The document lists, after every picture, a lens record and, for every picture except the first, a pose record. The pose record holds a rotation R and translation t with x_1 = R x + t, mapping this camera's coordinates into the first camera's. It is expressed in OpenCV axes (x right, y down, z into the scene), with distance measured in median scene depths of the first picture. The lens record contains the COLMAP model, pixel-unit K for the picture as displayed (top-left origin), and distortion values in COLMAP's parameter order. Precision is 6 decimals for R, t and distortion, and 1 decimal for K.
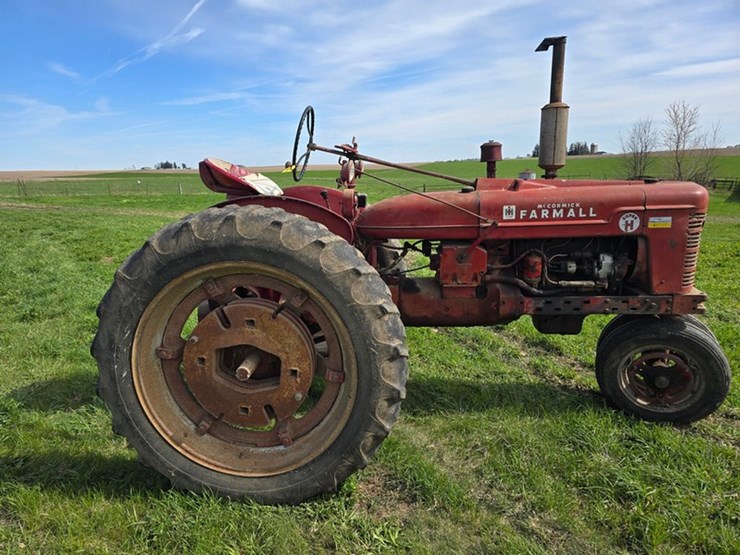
lens RADIAL K [[495.7, 0, 359.8], [0, 495.7, 286.6], [0, 0, 1]] dist [0.045634, -0.026968]
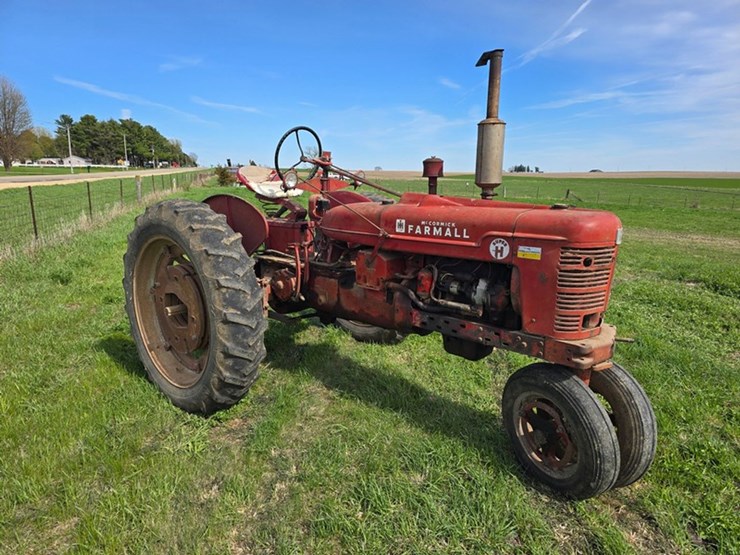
lens RADIAL K [[508.8, 0, 390.8], [0, 508.8, 295.4], [0, 0, 1]] dist [0.056898, -0.061893]
pose [[0.790086, 0.174660, -0.587587, 0.920961], [-0.172147, 0.983194, 0.060780, -0.063833], [0.588328, 0.053130, 0.806875, 0.119821]]
